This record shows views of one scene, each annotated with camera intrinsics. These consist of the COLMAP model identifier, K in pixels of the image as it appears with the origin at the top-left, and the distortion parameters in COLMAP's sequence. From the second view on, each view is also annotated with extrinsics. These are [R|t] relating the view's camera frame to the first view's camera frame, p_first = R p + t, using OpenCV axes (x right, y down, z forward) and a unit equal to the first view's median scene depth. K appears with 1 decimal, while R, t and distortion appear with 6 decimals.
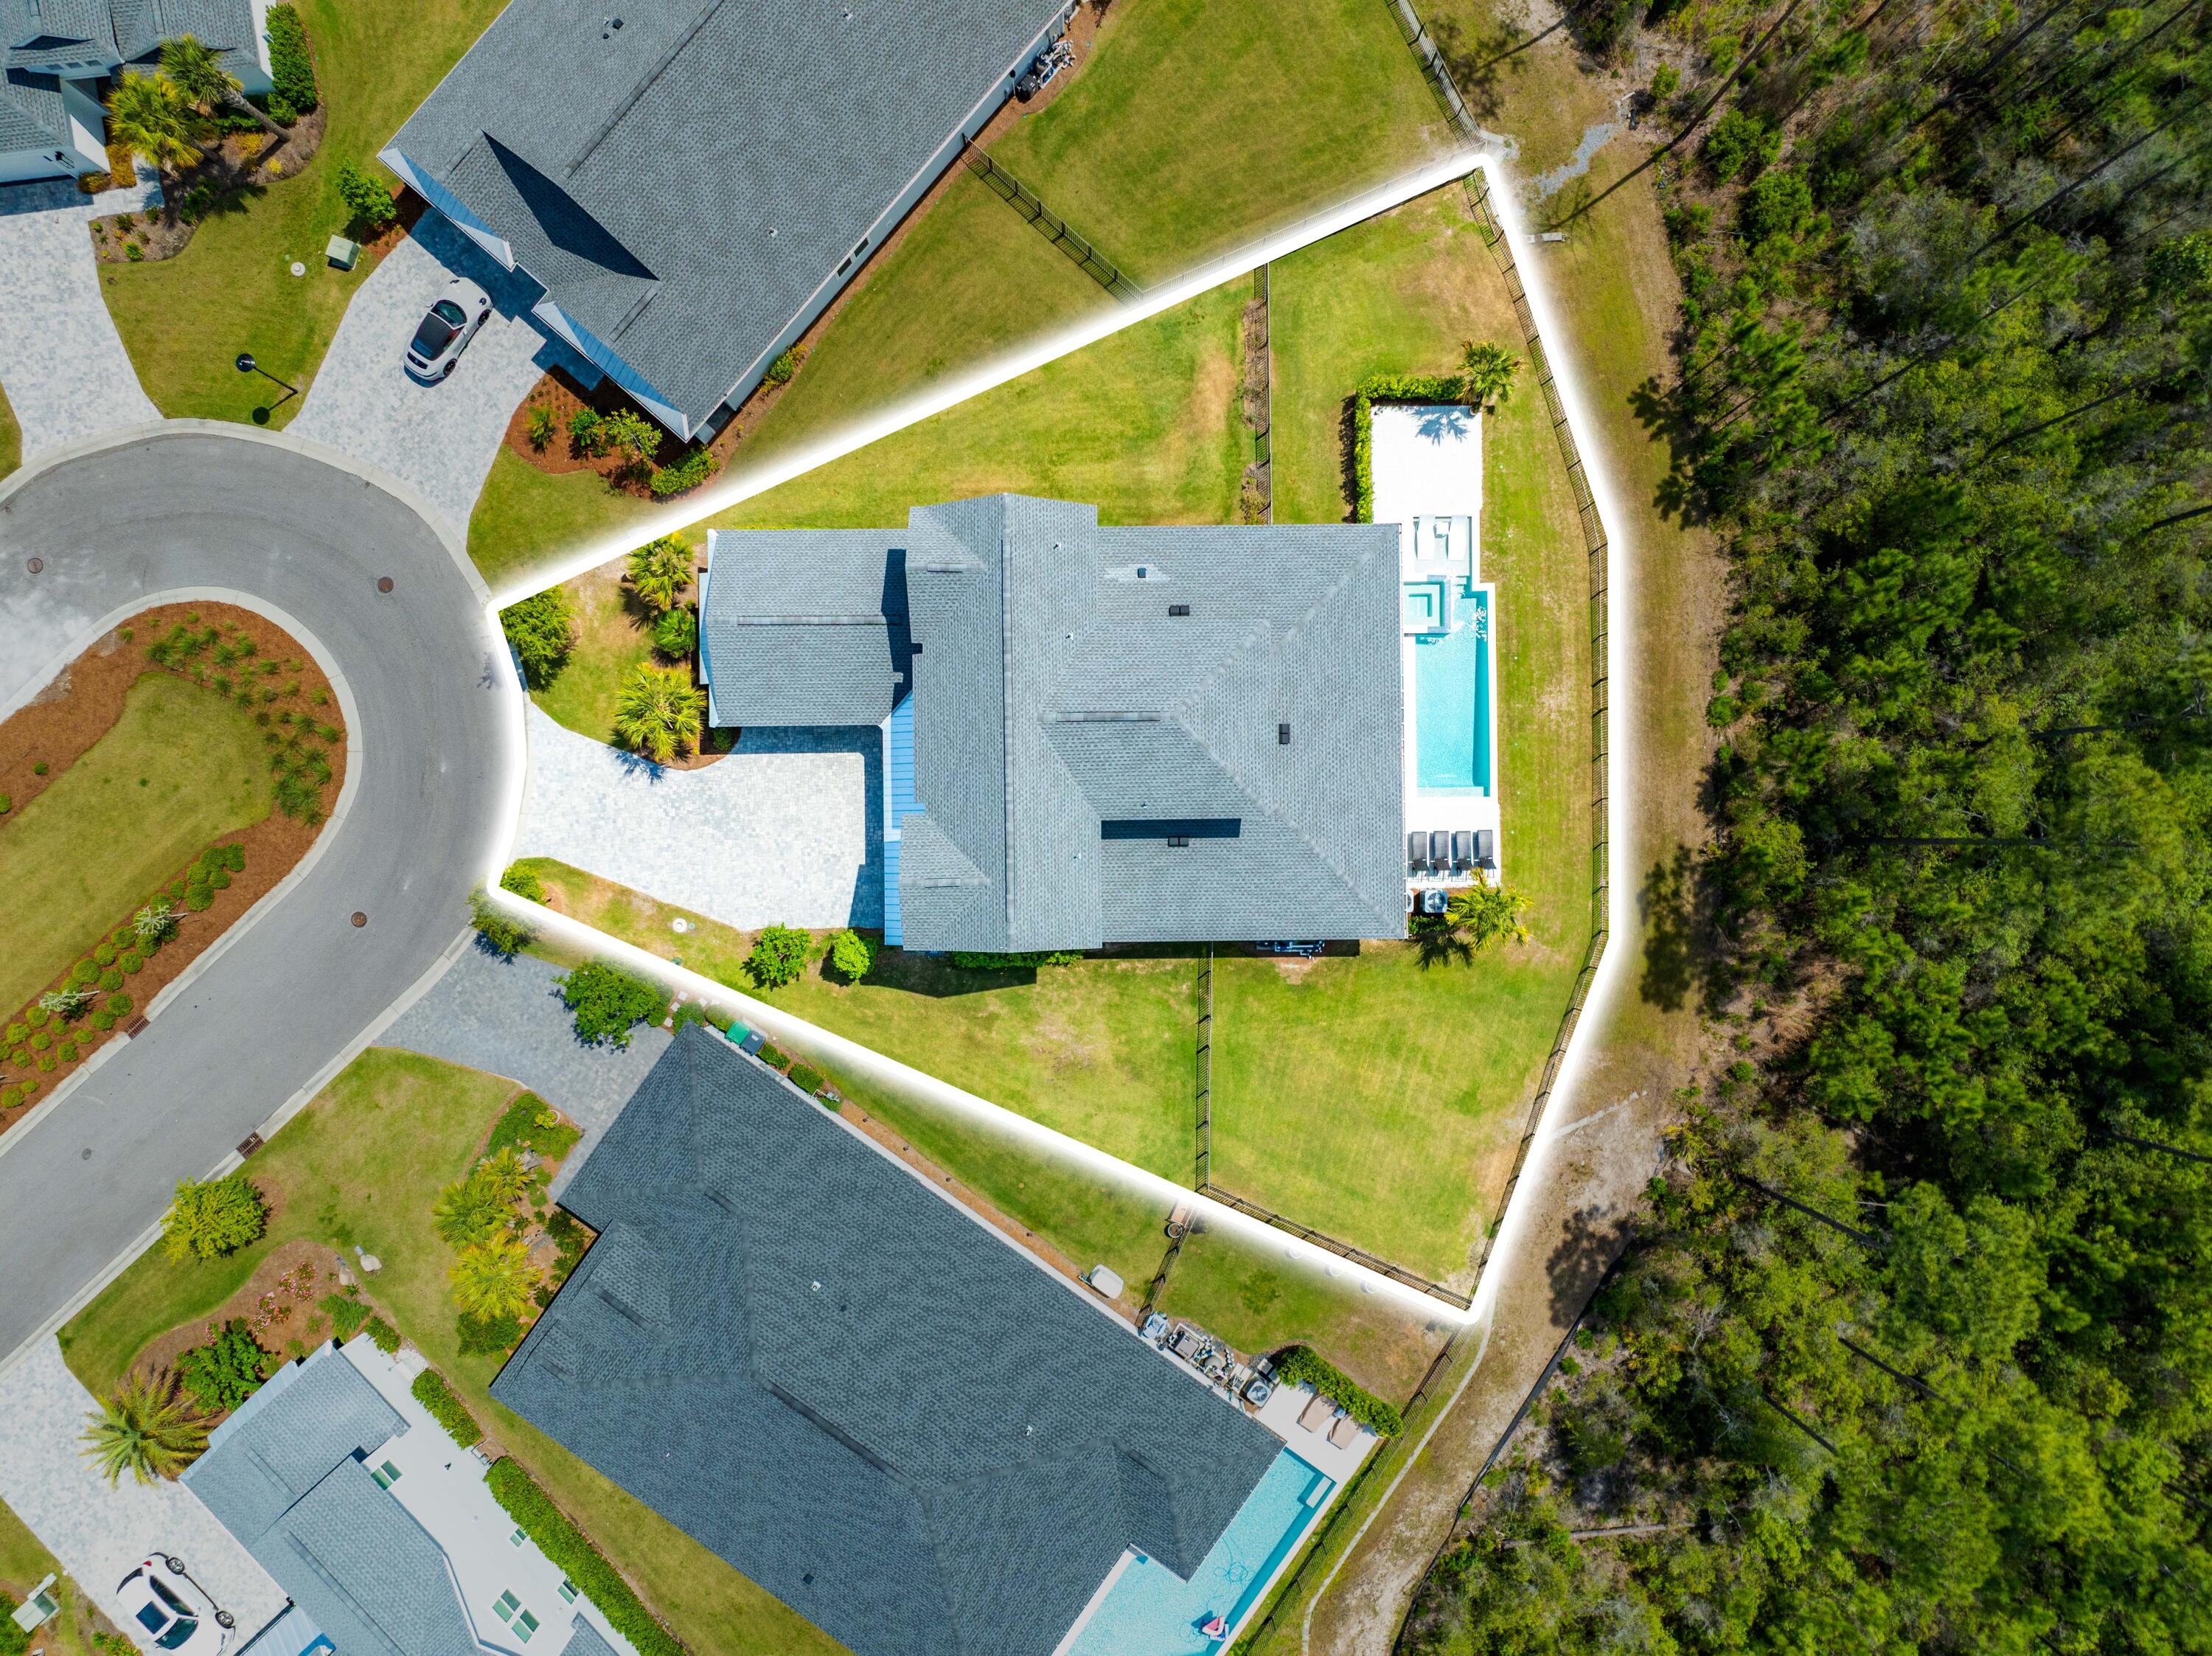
lens RADIAL K [[1550.3, 0, 1123.5], [0, 1550.3, 829.9], [0, 0, 1]] dist [0.004393, 0.005509]
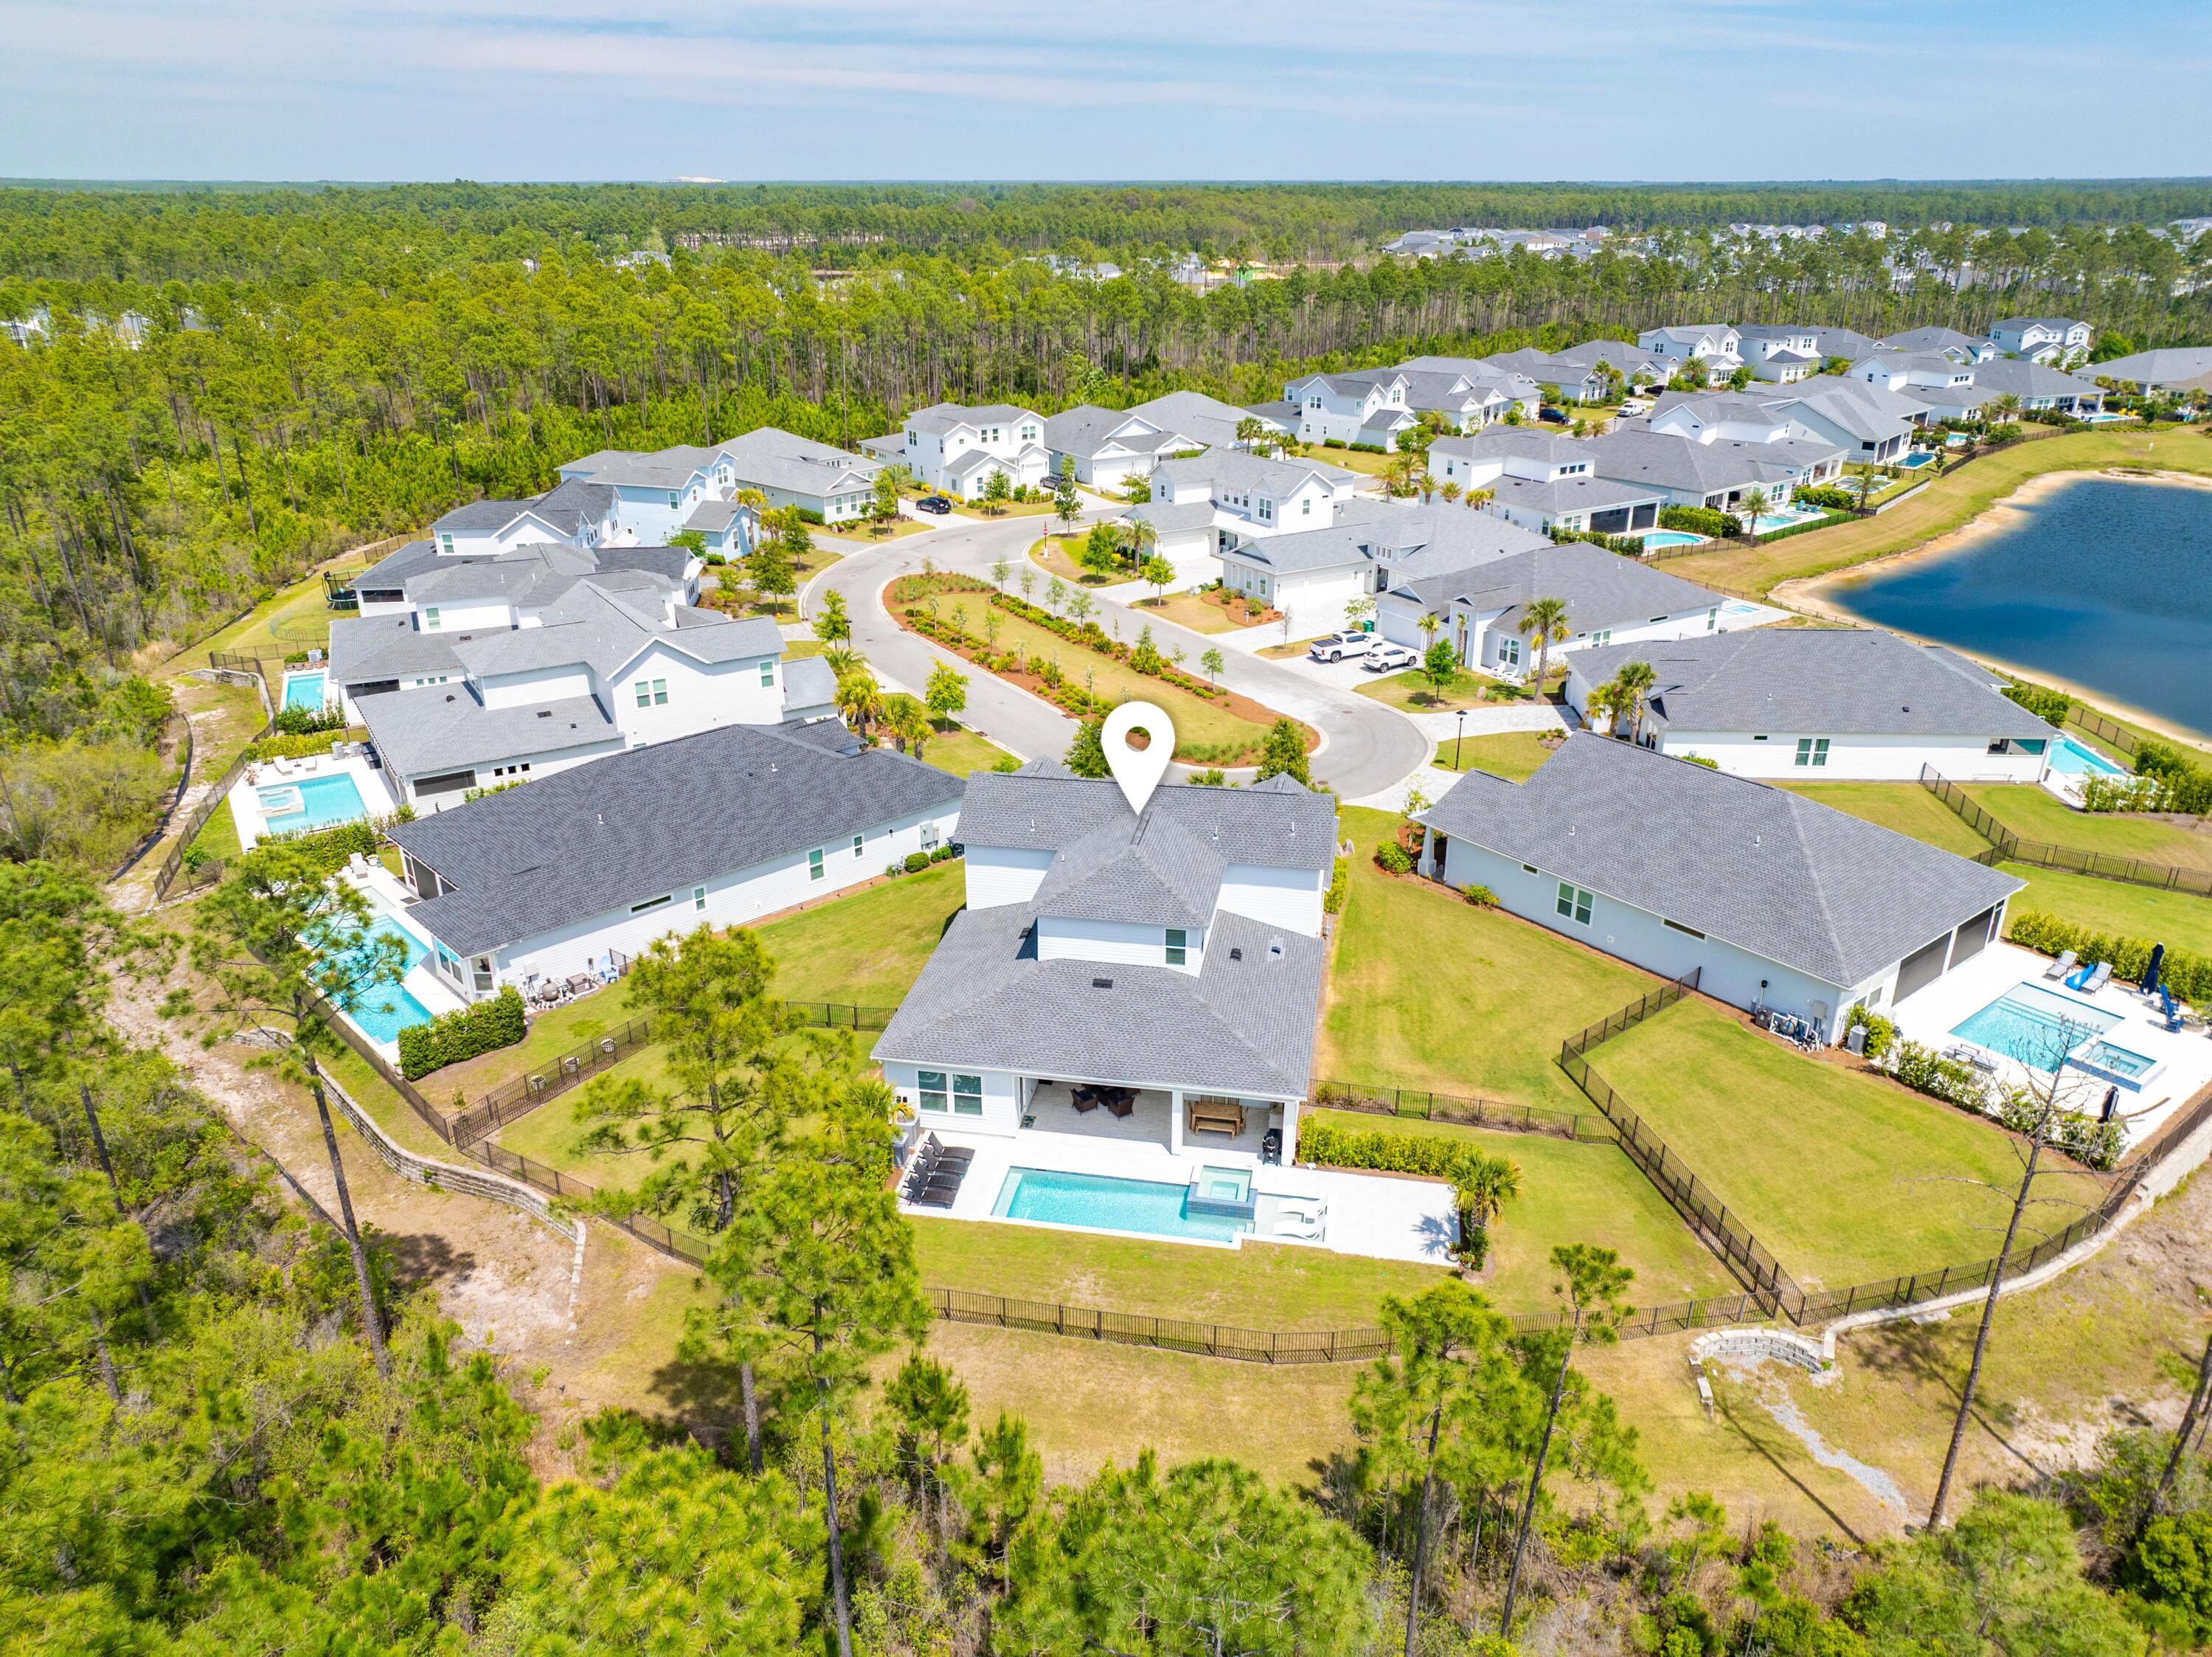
lens RADIAL K [[1550.5, 0, 1111.7], [0, 1550.5, 831.9], [0, 0, 1]] dist [0.004393, 0.005509]
pose [[-0.189122, 0.369348, -0.909843, 0.917536], [-0.981919, -0.063307, 0.178404, -0.224842], [0.008294, 0.927132, 0.374643, 0.487116]]
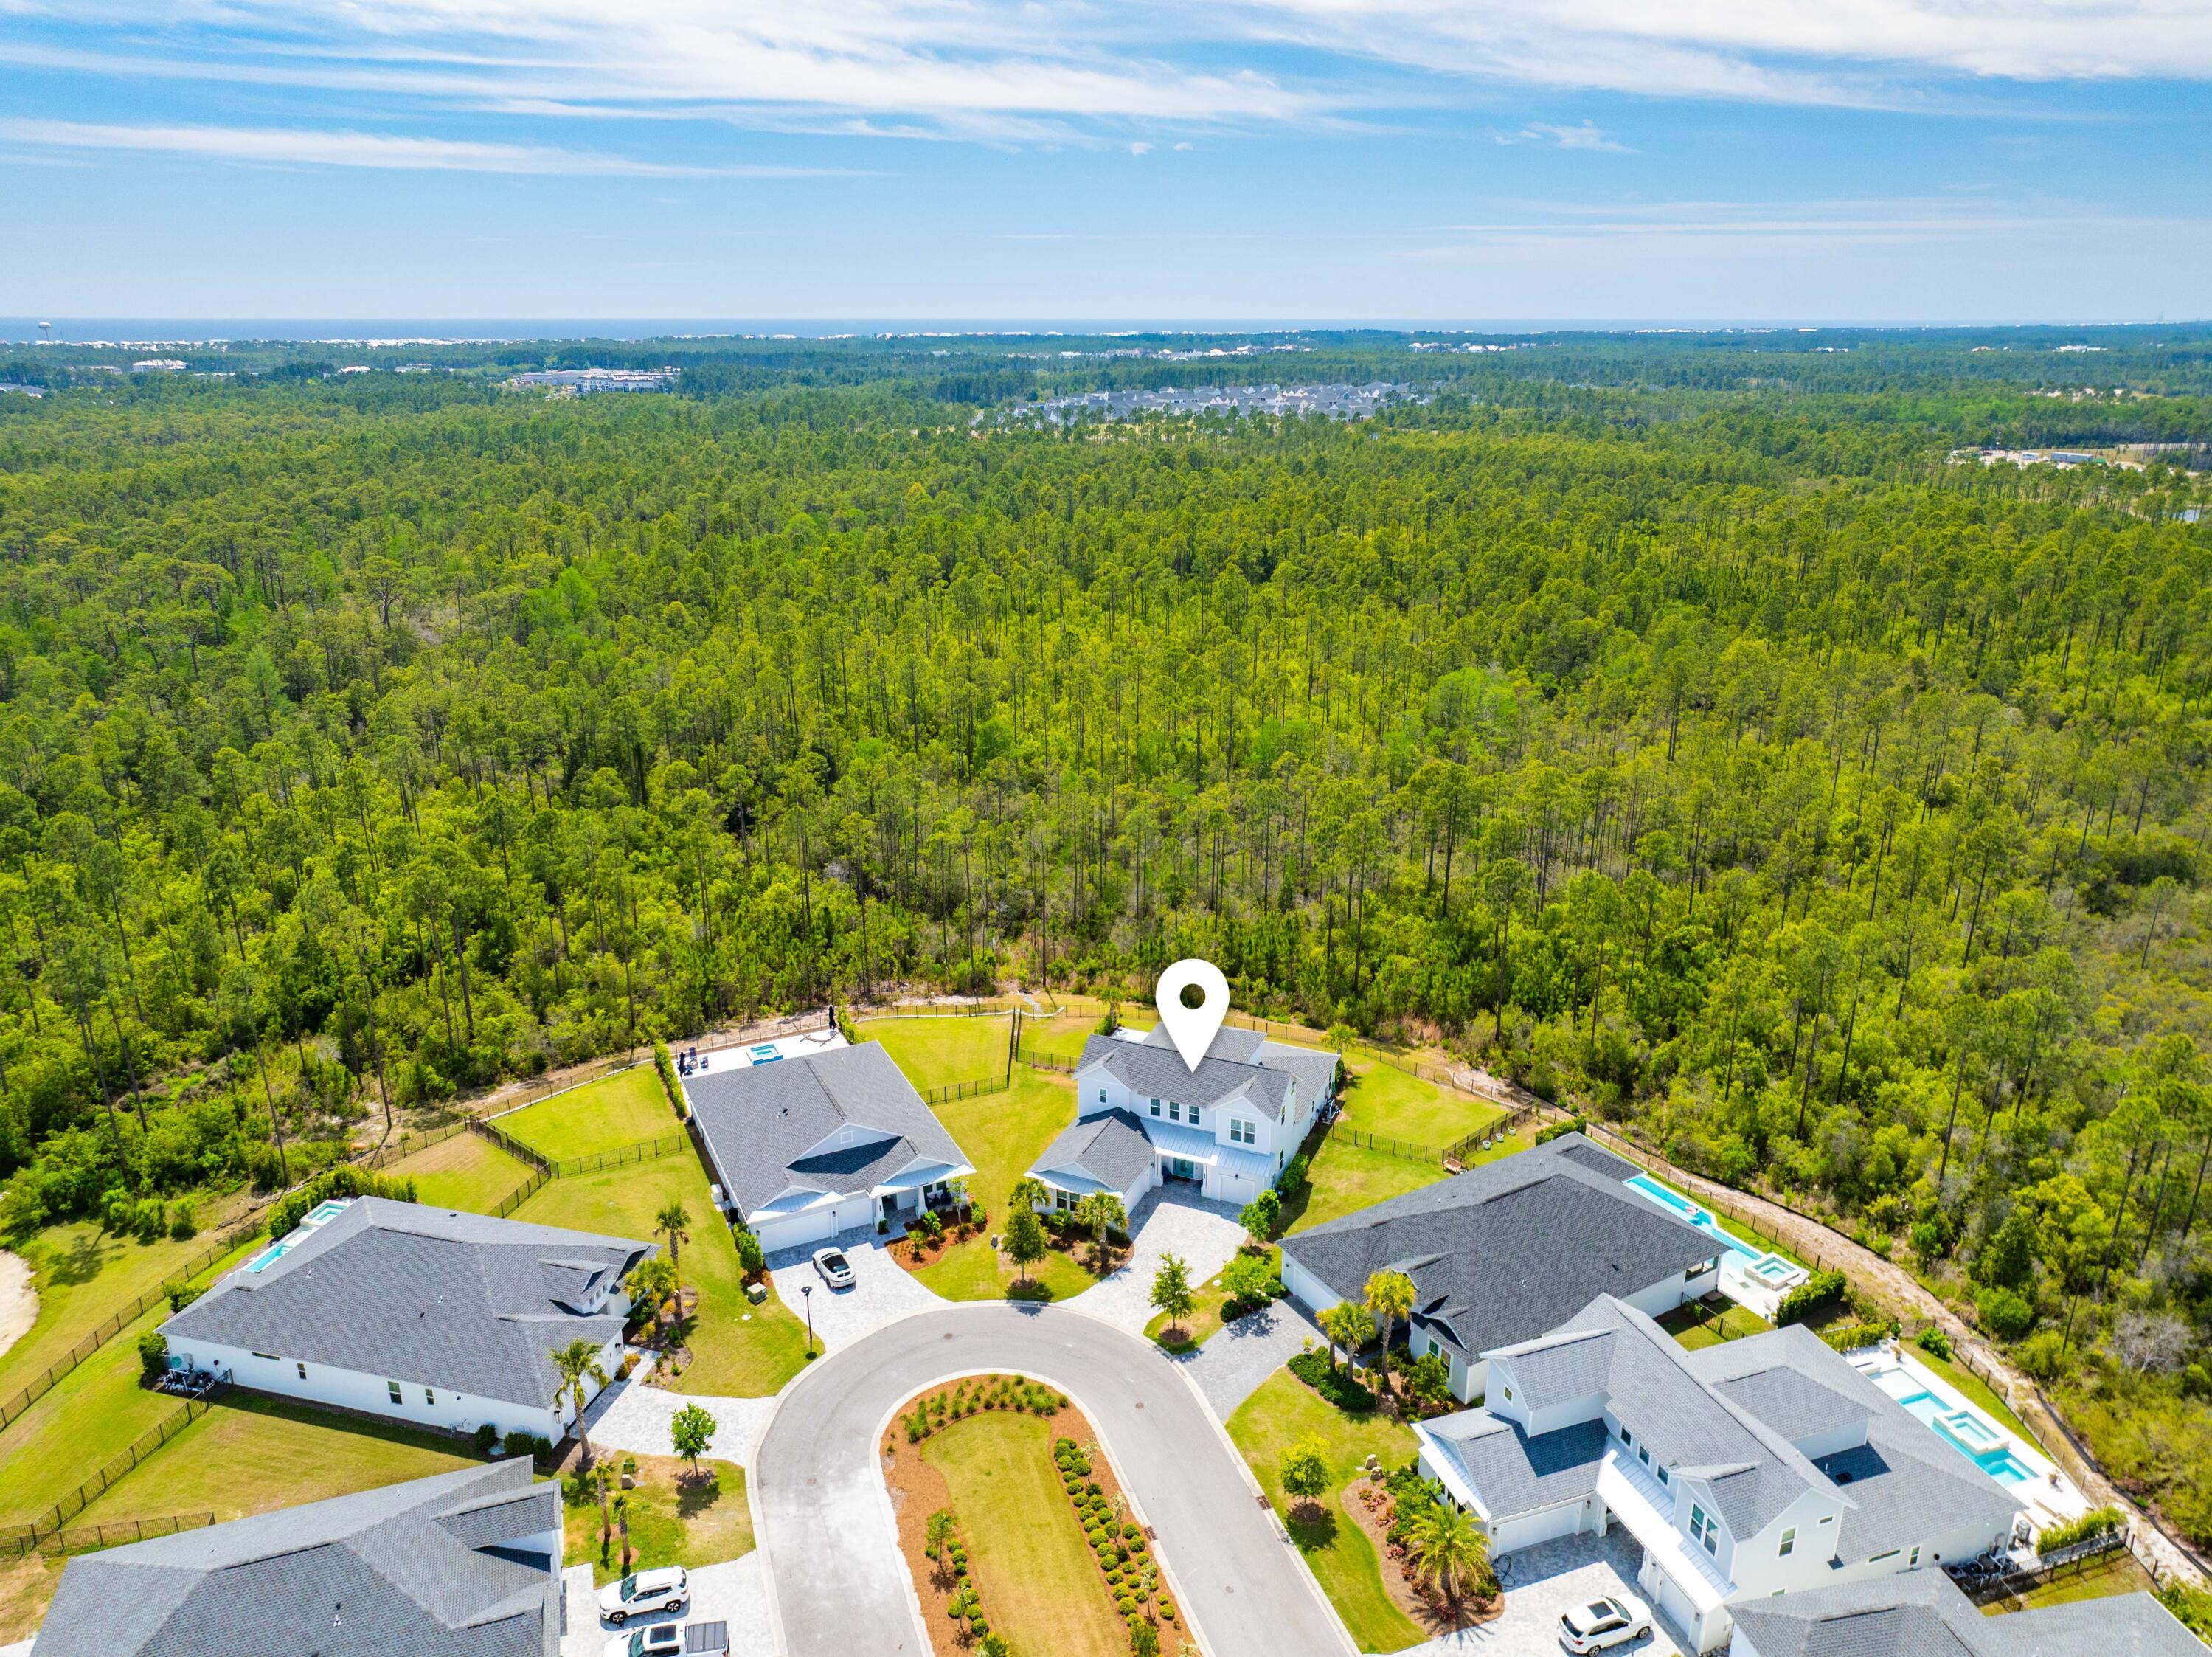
lens RADIAL K [[1550.5, 0, 1100.8], [0, 1550.5, 843.6], [0, 0, 1]] dist [0.004393, 0.005509]
pose [[0.403670, -0.308993, 0.861147, -1.595548], [0.914876, 0.143763, -0.377272, 0.497654], [-0.007226, 0.940136, 0.340723, 0.000928]]
